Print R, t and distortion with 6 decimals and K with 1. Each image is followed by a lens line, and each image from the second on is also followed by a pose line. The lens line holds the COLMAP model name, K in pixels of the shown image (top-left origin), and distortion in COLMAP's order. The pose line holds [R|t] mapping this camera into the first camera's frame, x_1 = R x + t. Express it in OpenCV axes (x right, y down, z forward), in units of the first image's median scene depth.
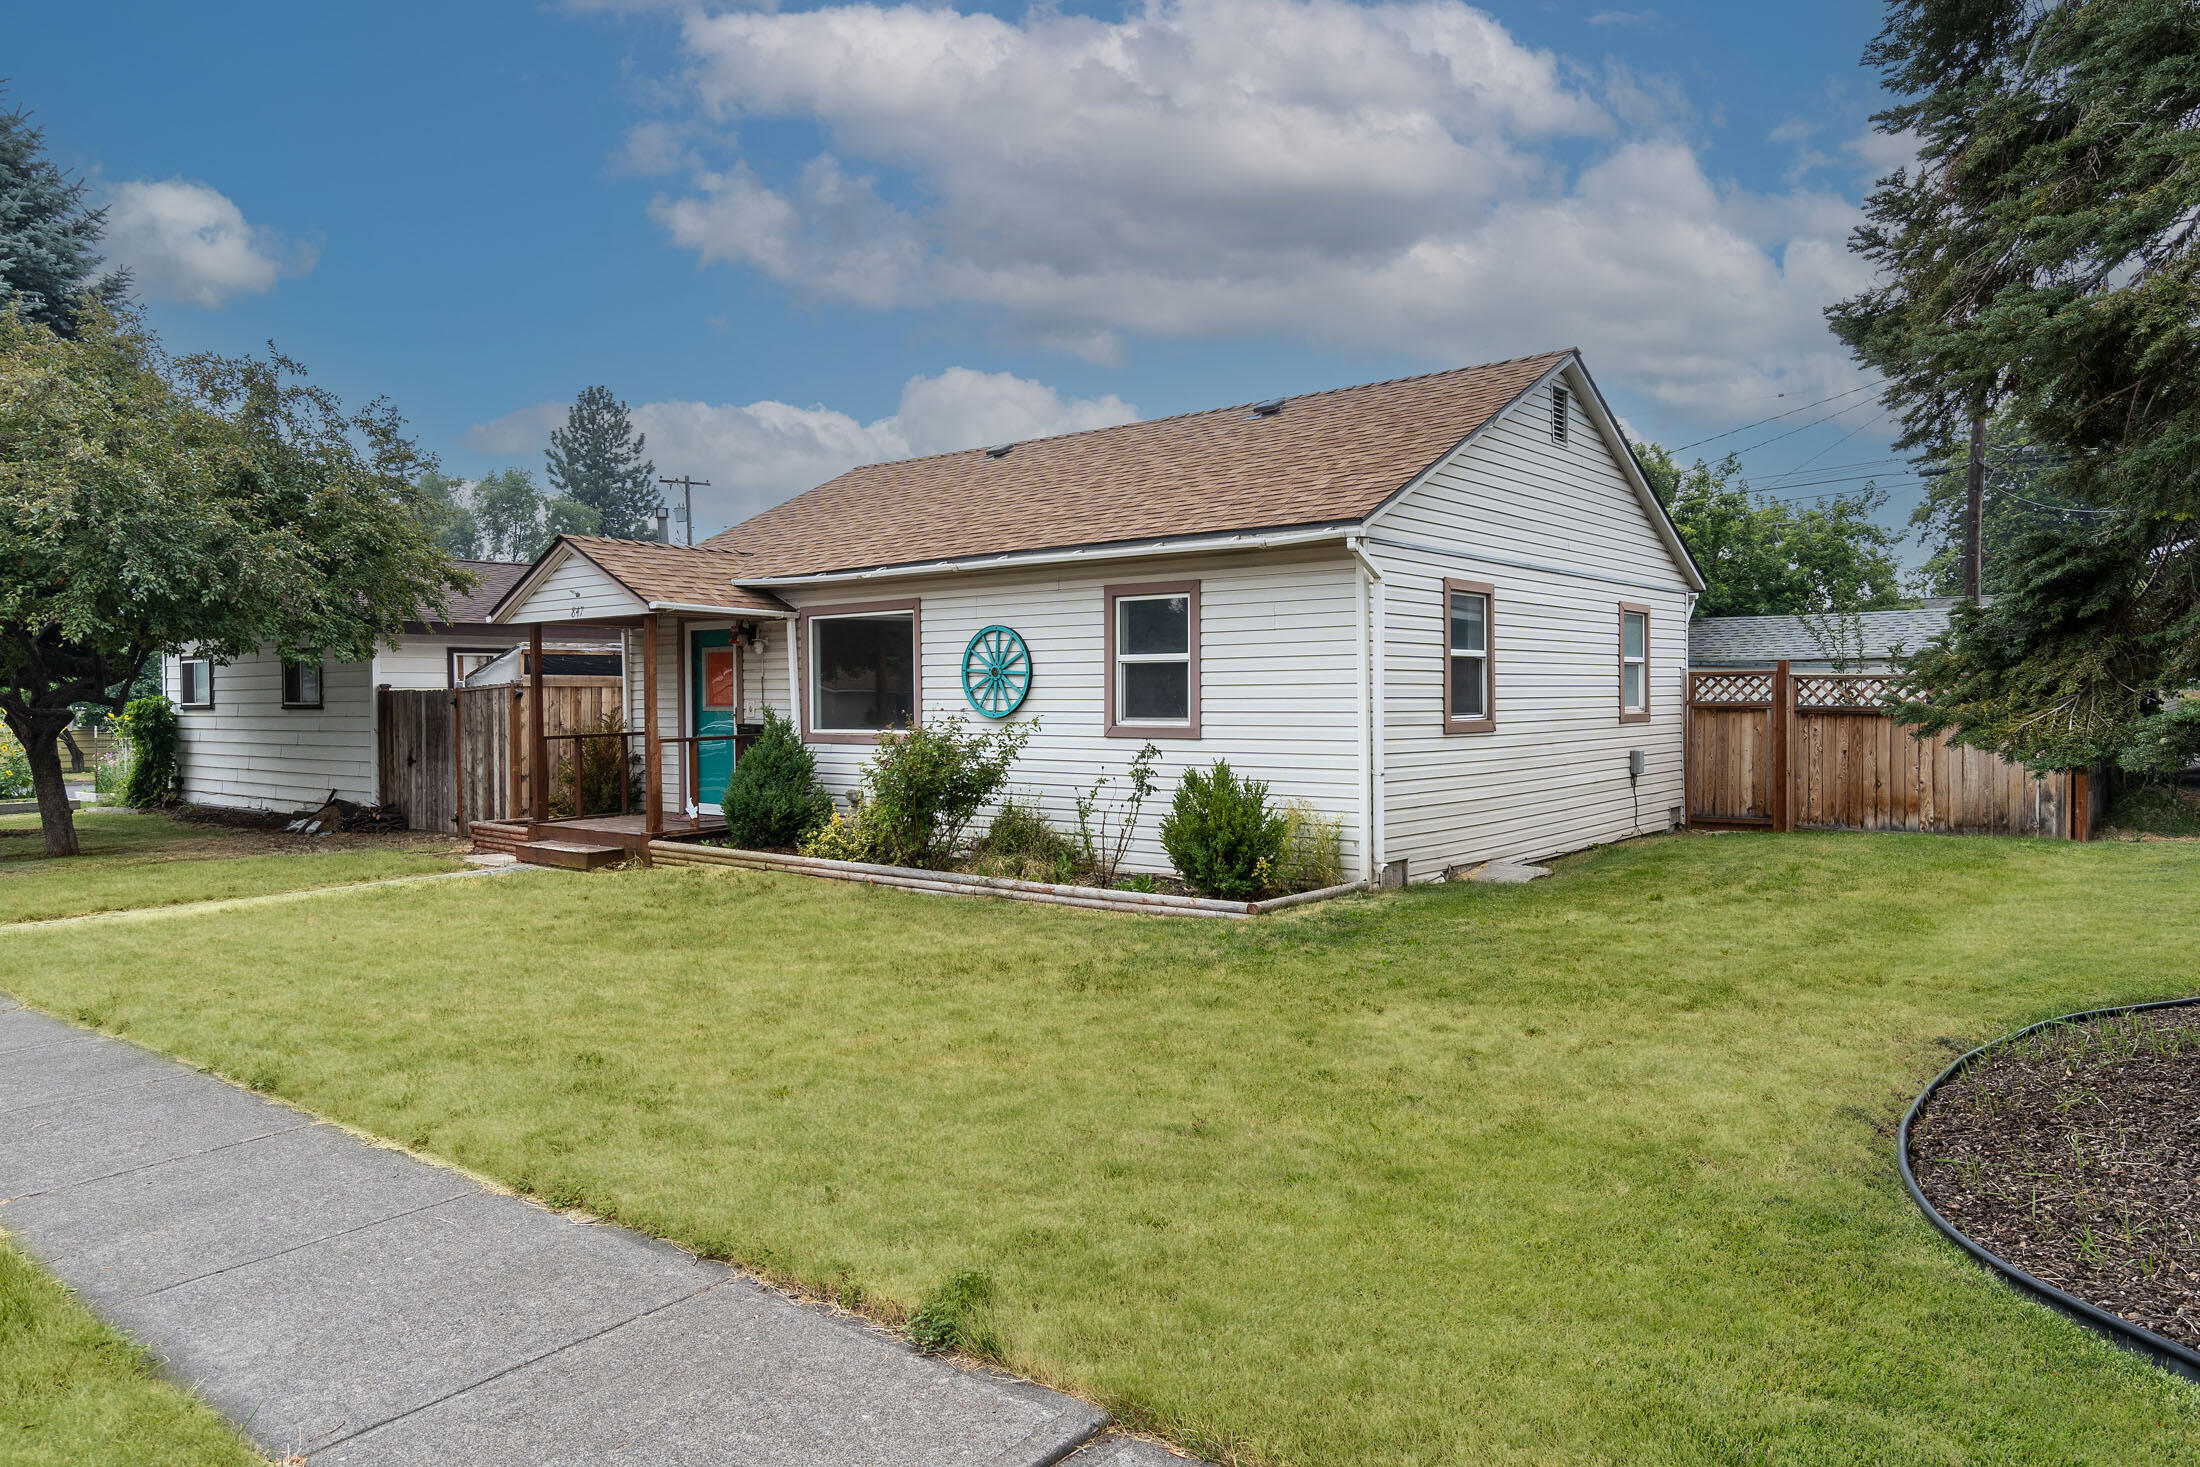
lens RADIAL K [[1452.1, 0, 1100.0], [0, 1452.1, 733.5], [0, 0, 1]] dist [0.003366, 0.000505]
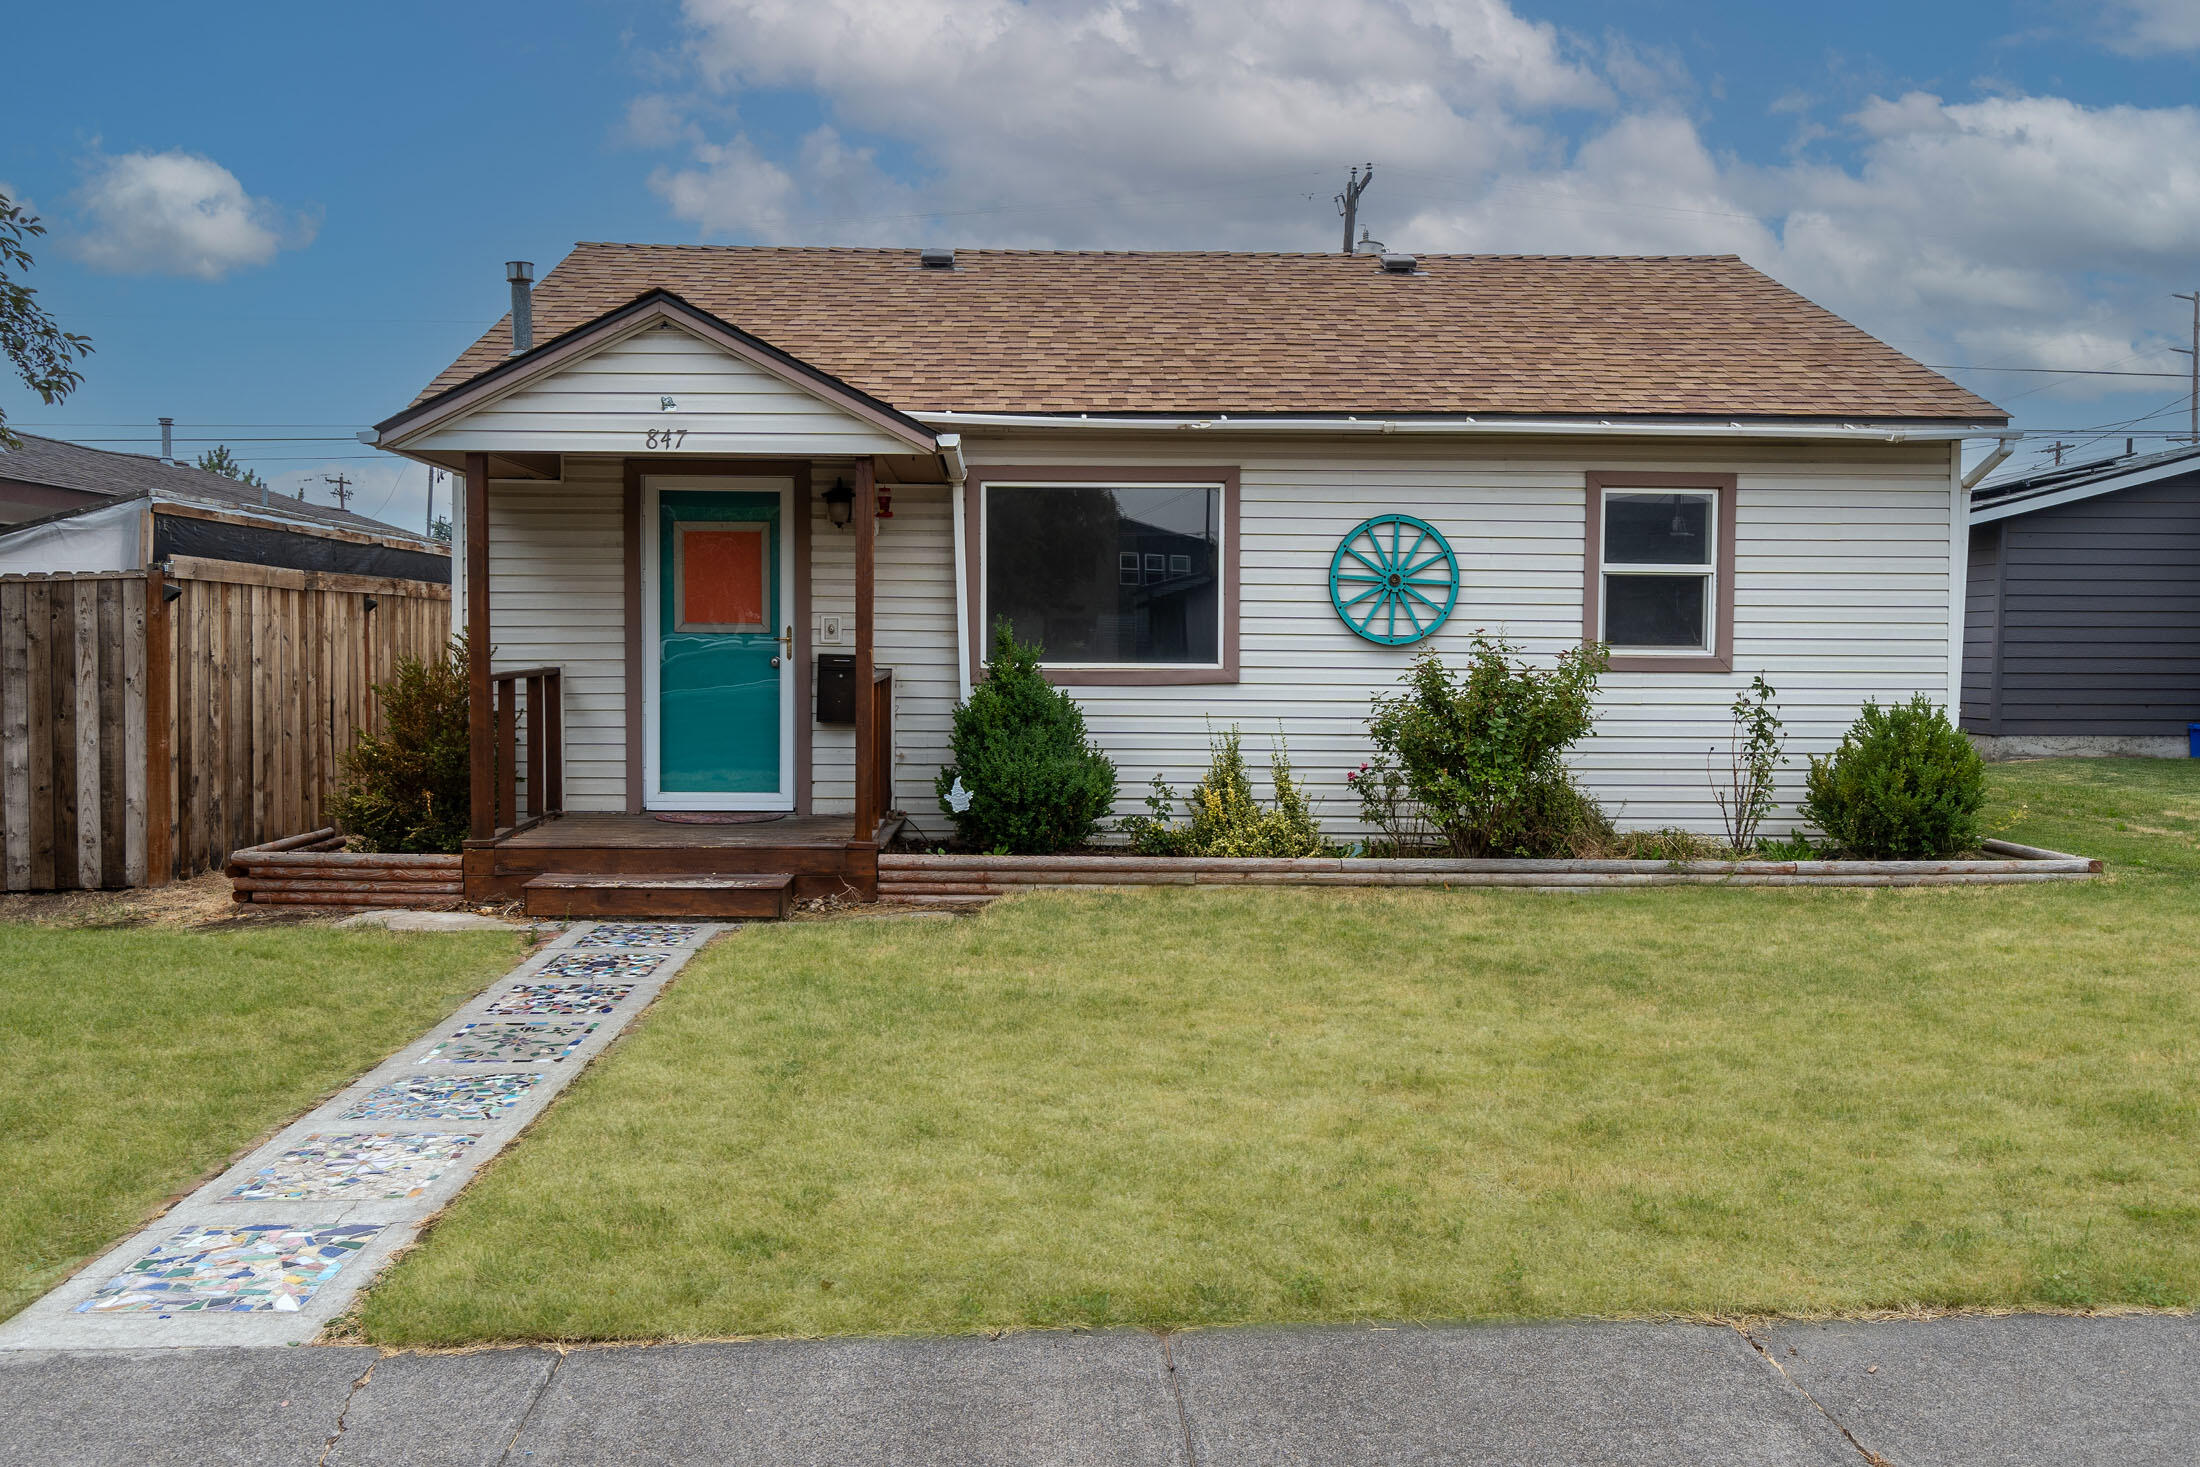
lens RADIAL K [[1654.6, 0, 1086.0], [0, 1654.6, 728.7], [0, 0, 1]] dist [0.005133, 0.002929]
pose [[0.746659, -0.020280, 0.664897, -0.731585], [0.005874, 0.999697, 0.023896, 0.010003], [-0.665181, -0.013937, 0.746552, 0.499786]]
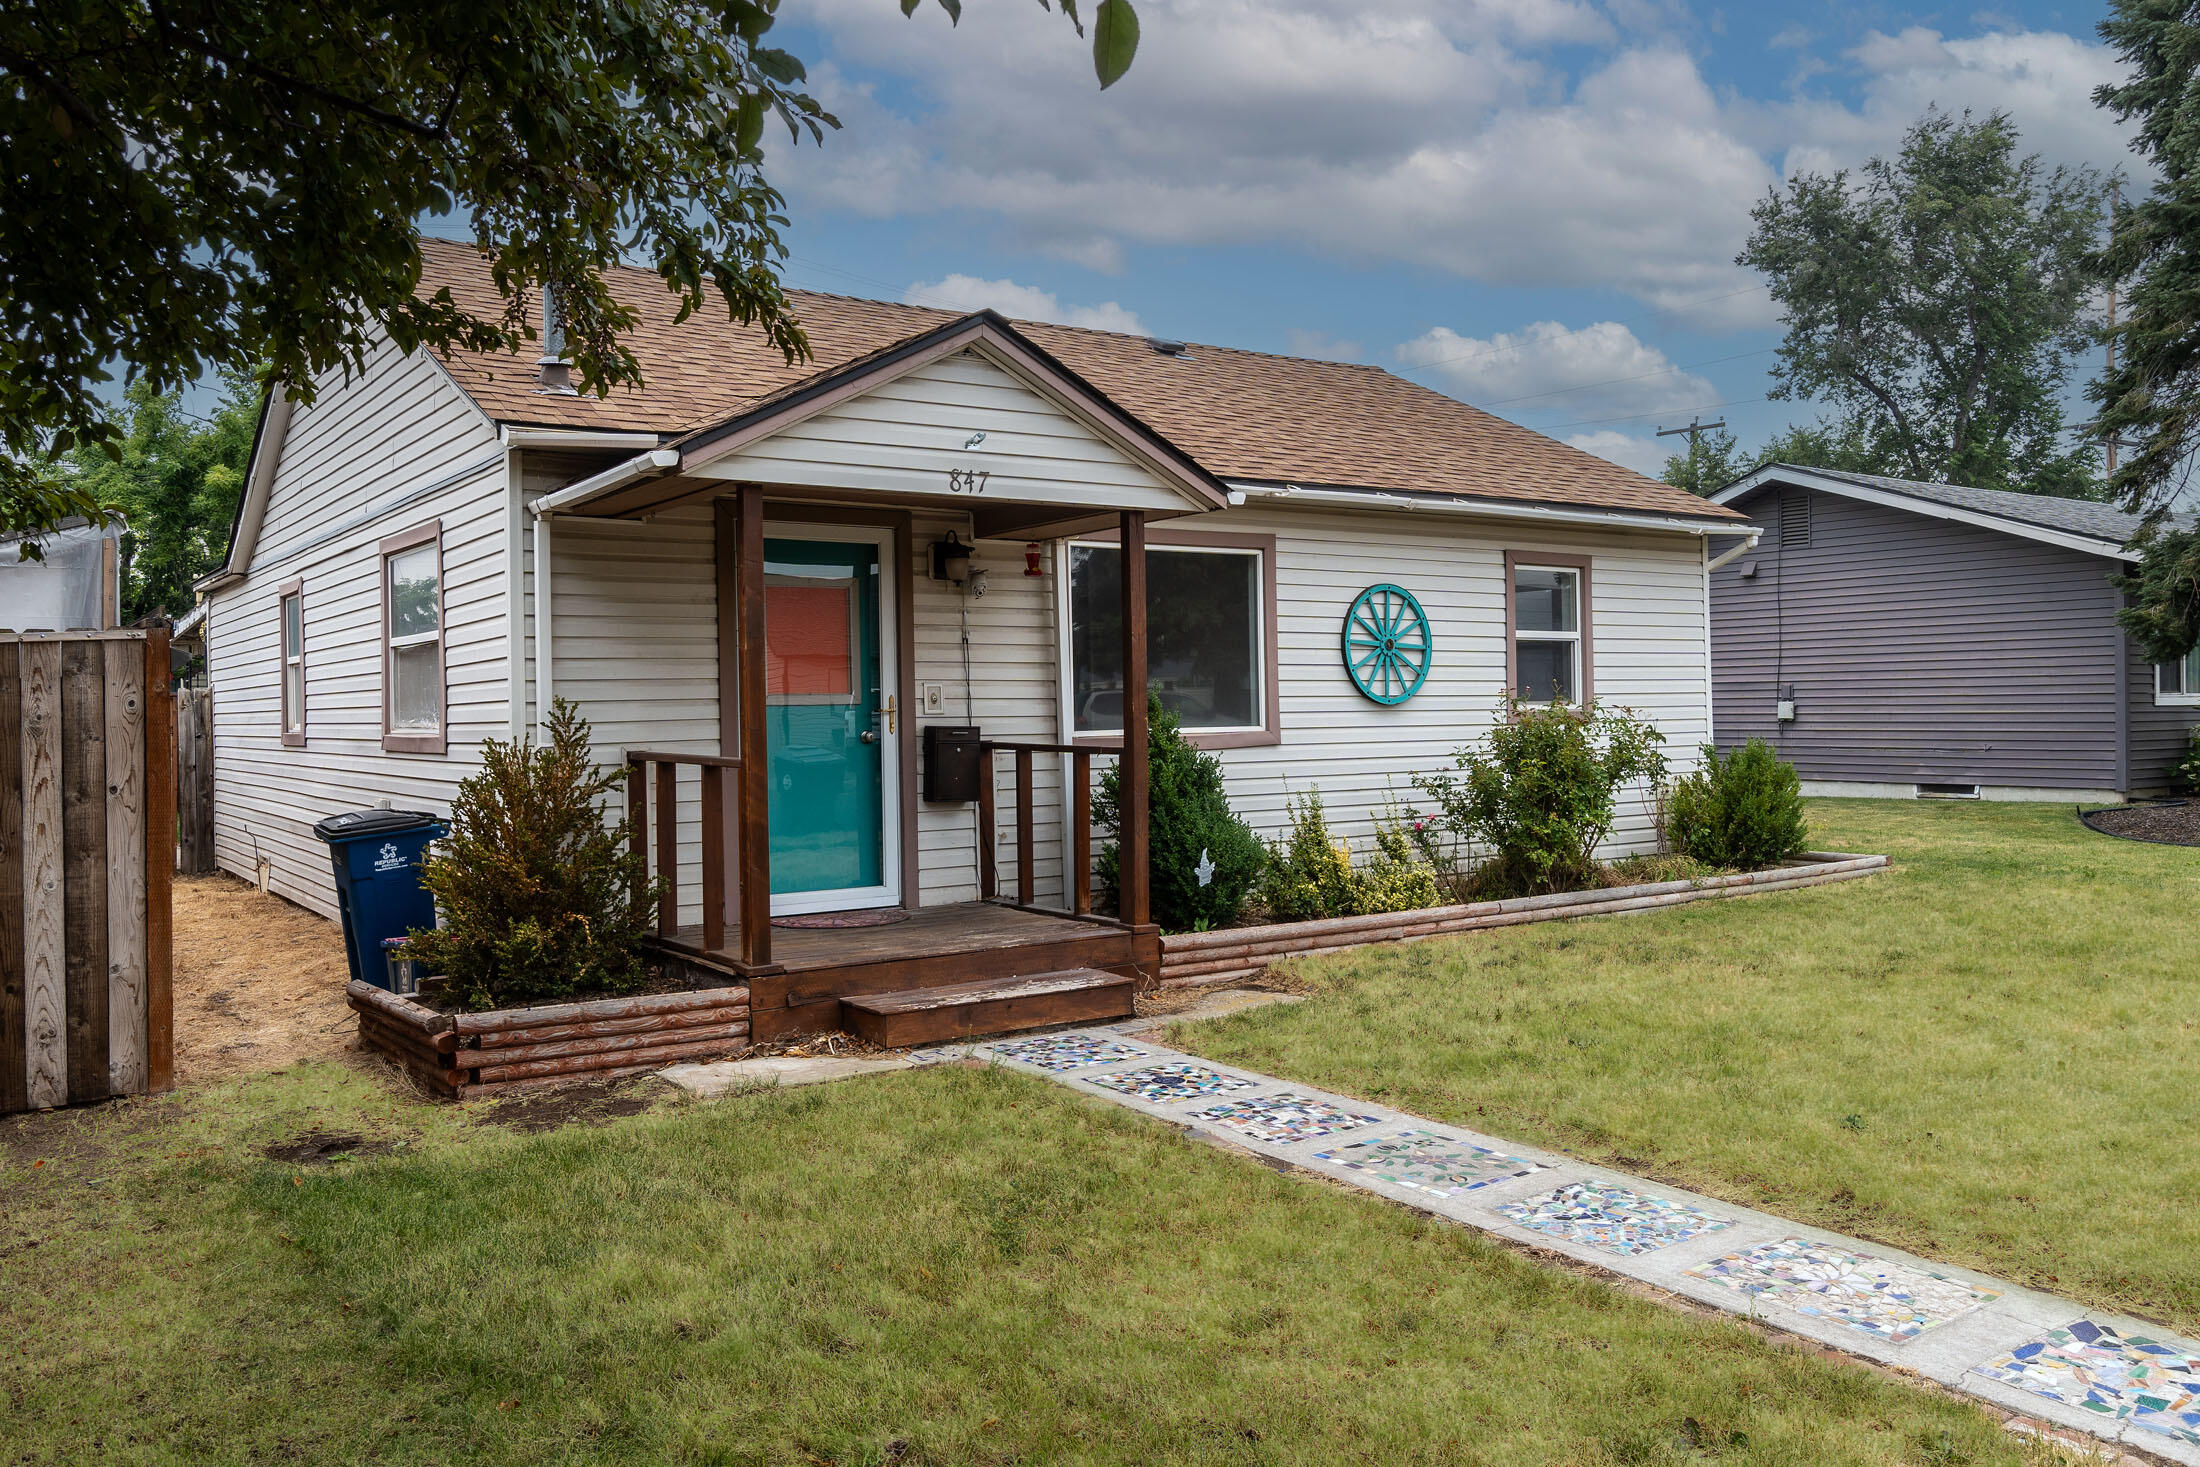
lens RADIAL K [[1654.6, 0, 1086.0], [0, 1654.6, 728.7], [0, 0, 1]] dist [0.005133, 0.002929]
pose [[0.271838, -0.006689, 0.962320, -0.965822], [0.041298, 0.999136, -0.004721, -0.000612], [-0.961456, 0.041025, 0.271880, 0.926897]]
